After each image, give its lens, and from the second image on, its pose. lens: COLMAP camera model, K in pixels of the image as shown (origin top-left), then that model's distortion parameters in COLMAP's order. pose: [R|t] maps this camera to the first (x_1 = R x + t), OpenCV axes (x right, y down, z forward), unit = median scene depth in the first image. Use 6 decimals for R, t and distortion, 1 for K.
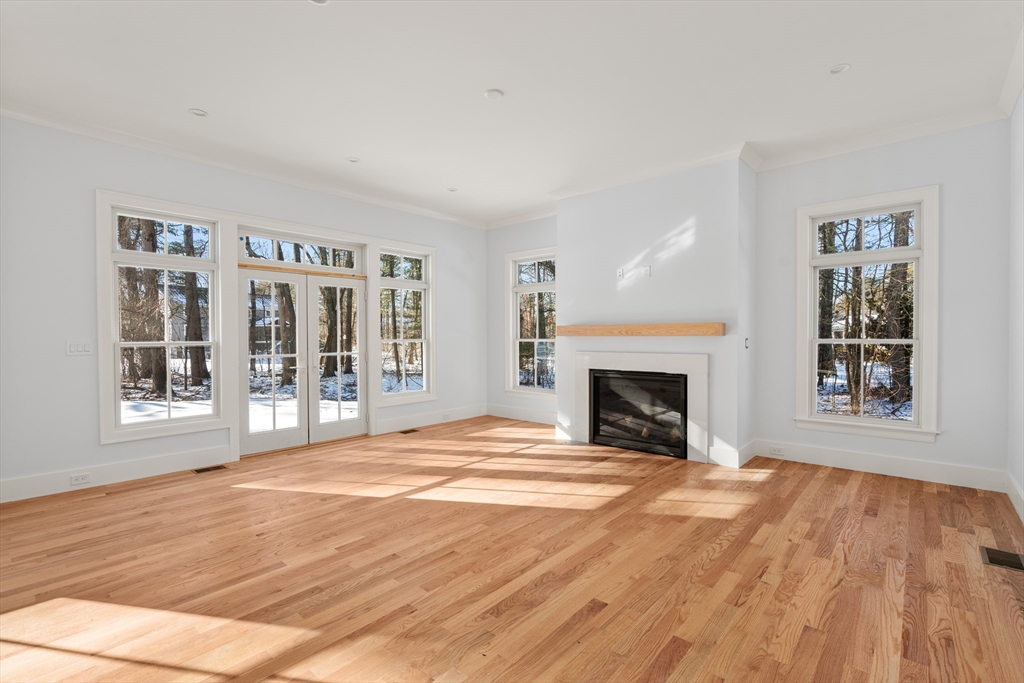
lens RADIAL K [[463.2, 0, 508.3], [0, 463.2, 338.3], [0, 0, 1]] dist [-0.002181, 0.000149]
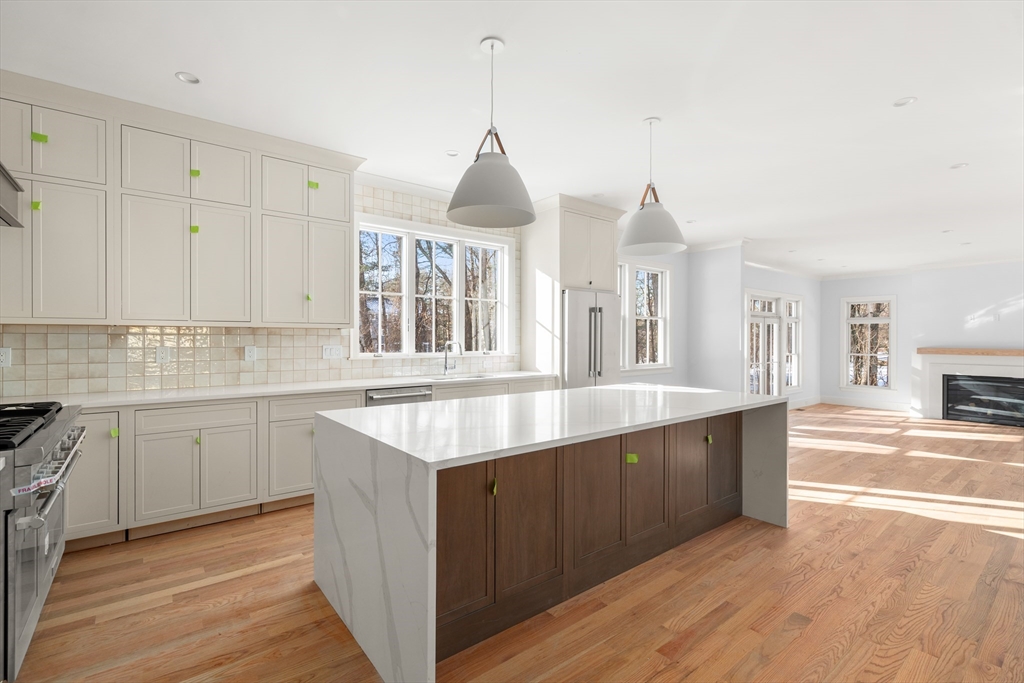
lens RADIAL K [[463.2, 0, 508.3], [0, 463.2, 338.3], [0, 0, 1]] dist [-0.002181, 0.000149]
pose [[0.984163, 0.006548, -0.177143, -1.237367], [-0.006709, 0.999977, -0.000311, -0.060394], [0.177137, 0.001494, 0.984185, -1.054508]]
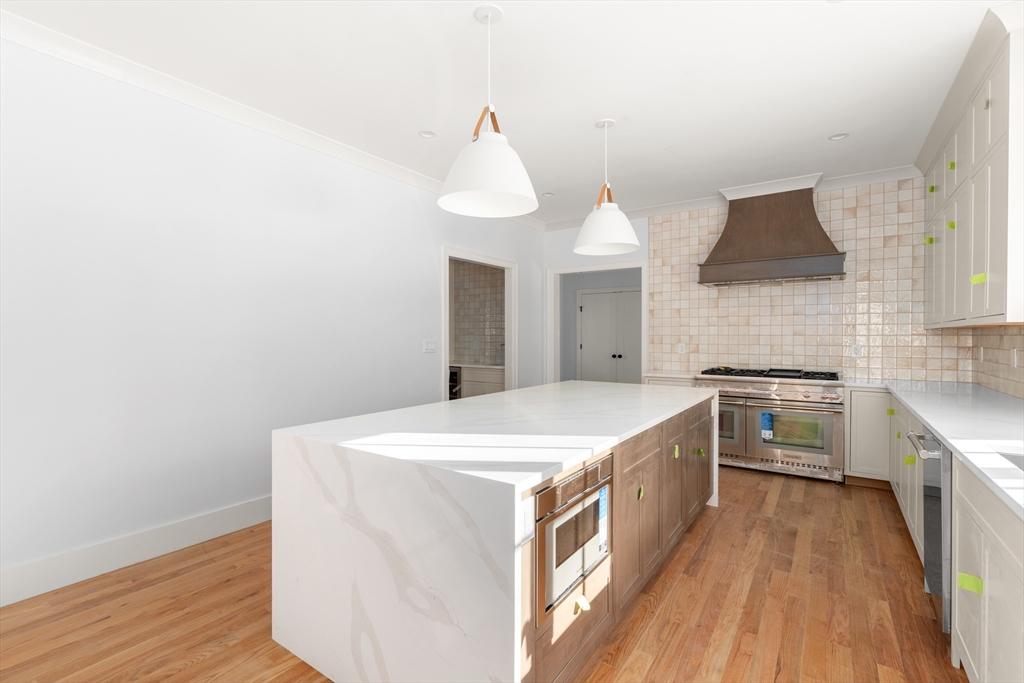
lens RADIAL K [[463.2, 0, 508.3], [0, 463.2, 338.3], [0, 0, 1]] dist [-0.002181, 0.000149]
pose [[-0.993731, 0.003336, -0.111746, -1.125785], [0.002329, 0.999956, 0.009140, -0.066050], [0.111772, 0.008822, -0.993695, 0.097574]]
